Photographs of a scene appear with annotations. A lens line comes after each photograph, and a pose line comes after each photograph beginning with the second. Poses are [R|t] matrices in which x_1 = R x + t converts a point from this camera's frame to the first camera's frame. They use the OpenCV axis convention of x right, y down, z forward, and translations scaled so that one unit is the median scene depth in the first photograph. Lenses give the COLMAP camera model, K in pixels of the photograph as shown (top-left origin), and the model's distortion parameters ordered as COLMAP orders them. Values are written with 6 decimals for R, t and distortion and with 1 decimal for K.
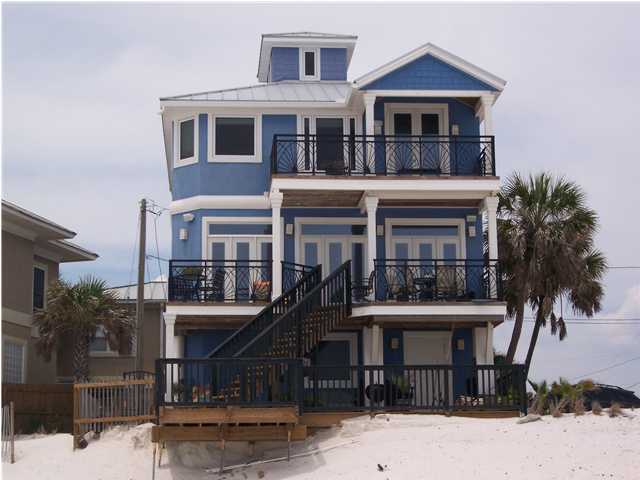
lens RADIAL K [[1406.6, 0, 320.0], [0, 1406.6, 240.0], [0, 0, 1]] dist [-0.055874, 0.460304]
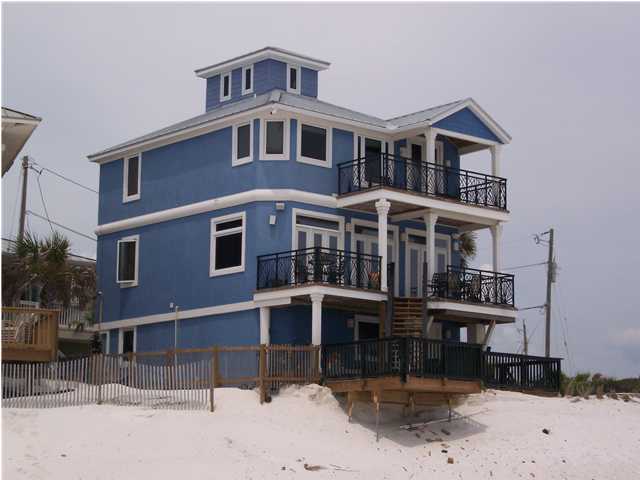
lens RADIAL K [[1406.6, 0, 320.0], [0, 1406.6, 240.0], [0, 0, 1]] dist [-0.055874, 0.460304]
pose [[0.806257, 0.120080, 0.579250, -0.754620], [-0.137338, 0.990423, -0.014158, 0.023879], [-0.575403, -0.068138, 0.815027, 0.033328]]
